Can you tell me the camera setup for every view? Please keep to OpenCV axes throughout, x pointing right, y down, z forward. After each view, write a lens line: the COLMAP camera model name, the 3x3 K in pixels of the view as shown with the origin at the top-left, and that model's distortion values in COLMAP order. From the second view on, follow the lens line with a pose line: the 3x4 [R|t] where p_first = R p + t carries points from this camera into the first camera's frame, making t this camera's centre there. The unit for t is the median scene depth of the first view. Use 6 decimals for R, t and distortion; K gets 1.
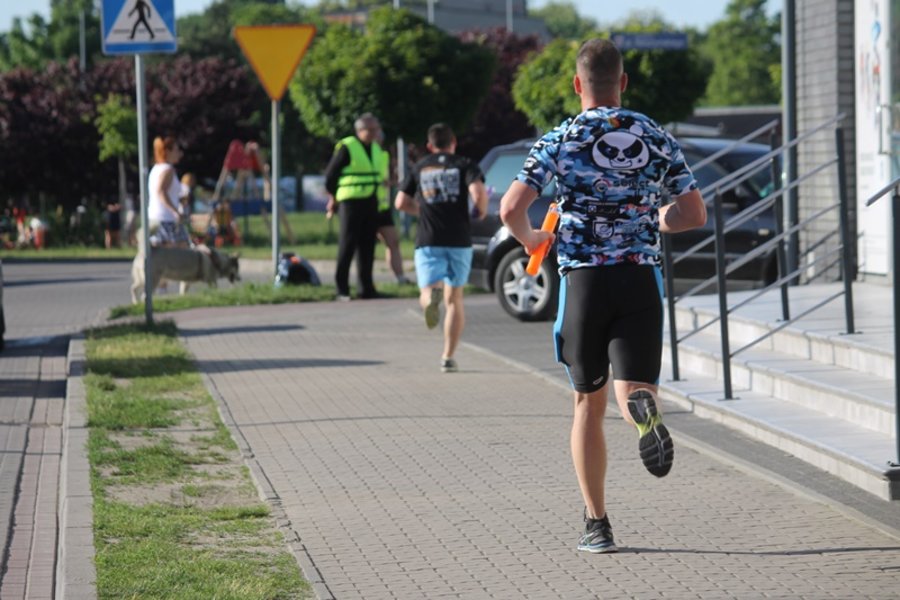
lens RADIAL K [[4197.4, 0, 450.0], [0, 4197.4, 300.0], [0, 0, 1]] dist [0.462730, 9.810003]
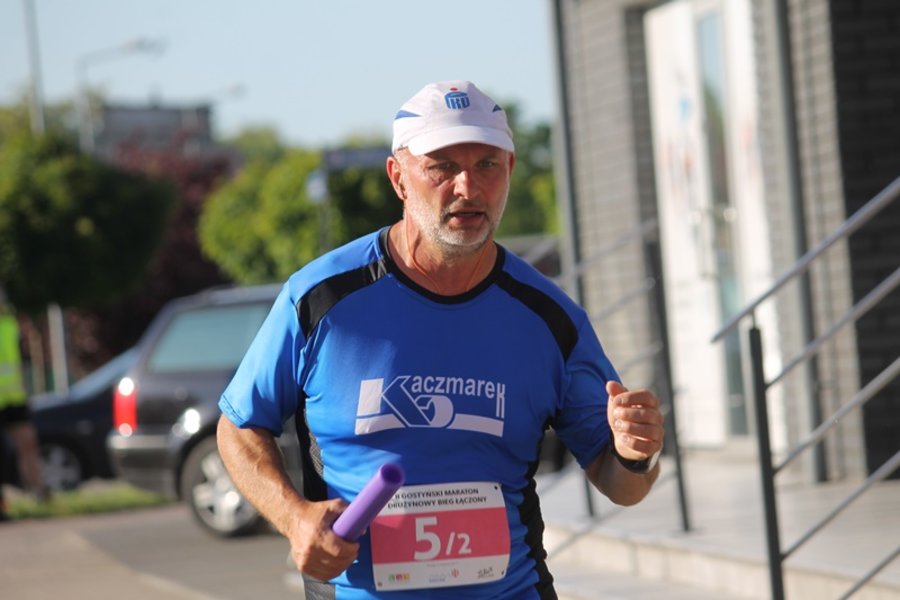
lens RADIAL K [[4055.6, 0, 450.0], [0, 4055.6, 300.0], [0, 0, 1]] dist [0.792862, 1.624724]
pose [[0.995879, -0.057707, 0.069965, 0.009709], [0.060868, 0.997179, -0.043922, -0.003329], [-0.067233, 0.048000, 0.996582, 0.319915]]
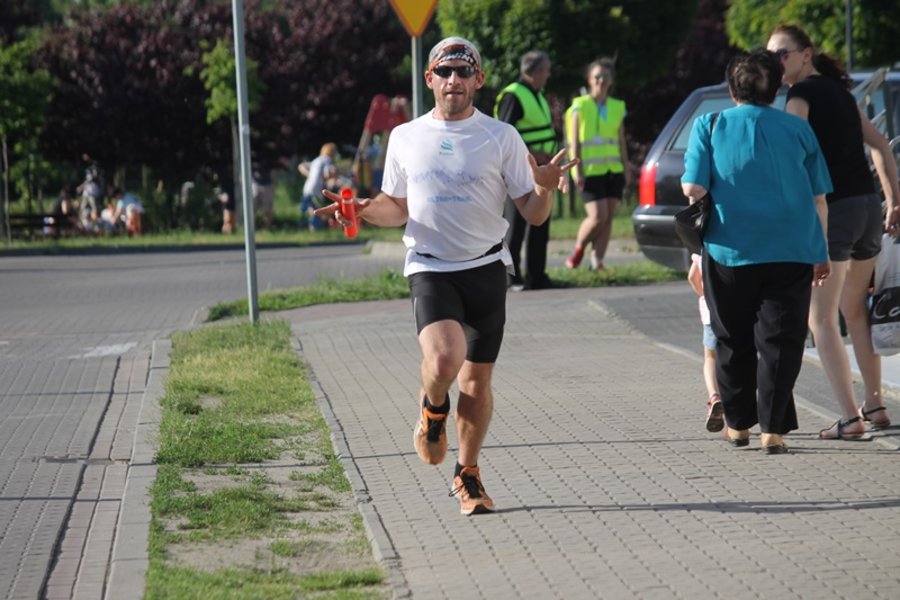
lens RADIAL K [[4369.1, 0, 481.5], [0, 4369.1, 266.9], [0, 0, 1]] dist [0.752385, 3.724536]
pose [[0.998498, -0.019116, -0.051354, 0.013043], [0.018680, 0.999785, -0.008946, 0.003044], [0.051514, 0.007973, 0.998640, 0.213812]]
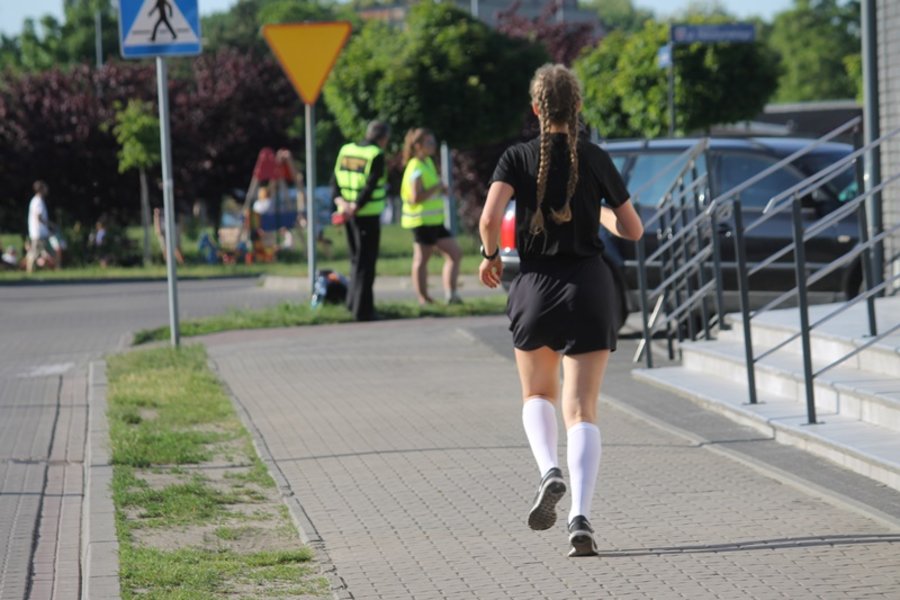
lens RADIAL K [[4403.0, 0, 431.5], [0, 4403.0, 282.1], [0, 0, 1]] dist [0.787703, 2.294907]
pose [[0.999799, -0.015953, -0.012124, -0.004056], [0.015879, 0.999855, -0.006206, -0.002380], [0.012221, 0.006012, 0.999907, 0.038001]]
